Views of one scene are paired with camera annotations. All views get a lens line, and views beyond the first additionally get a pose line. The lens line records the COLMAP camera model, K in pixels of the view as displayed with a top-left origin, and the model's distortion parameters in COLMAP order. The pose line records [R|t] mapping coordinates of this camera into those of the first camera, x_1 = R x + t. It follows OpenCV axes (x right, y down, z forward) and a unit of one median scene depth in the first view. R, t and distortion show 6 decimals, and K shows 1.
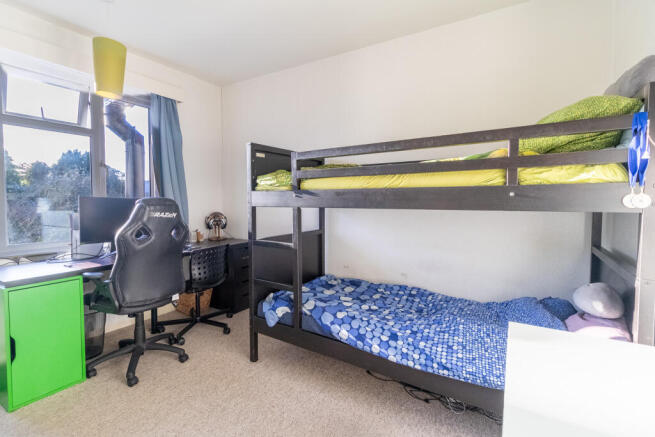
lens RADIAL K [[307.5, 0, 327.1], [0, 307.5, 212.4], [0, 0, 1]] dist [0.002141, 0.000872]
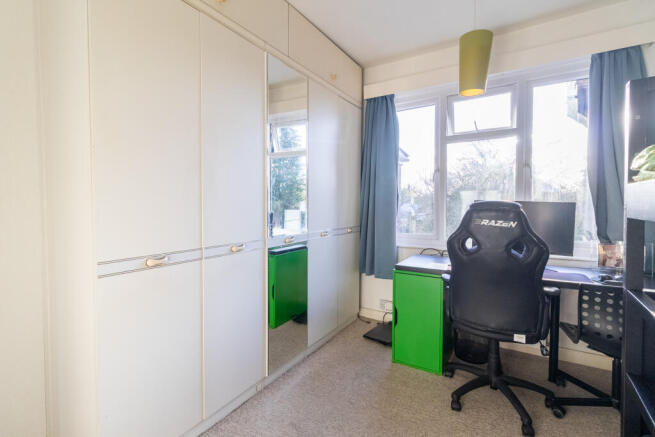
lens RADIAL K [[307.5, 0, 327.1], [0, 307.5, 212.4], [0, 0, 1]] dist [0.002141, 0.000872]
pose [[-0.021572, 0.027363, -0.999393, 0.243380], [-0.039104, 0.998837, 0.028191, -0.023920], [0.999002, 0.039689, -0.020476, 0.575083]]
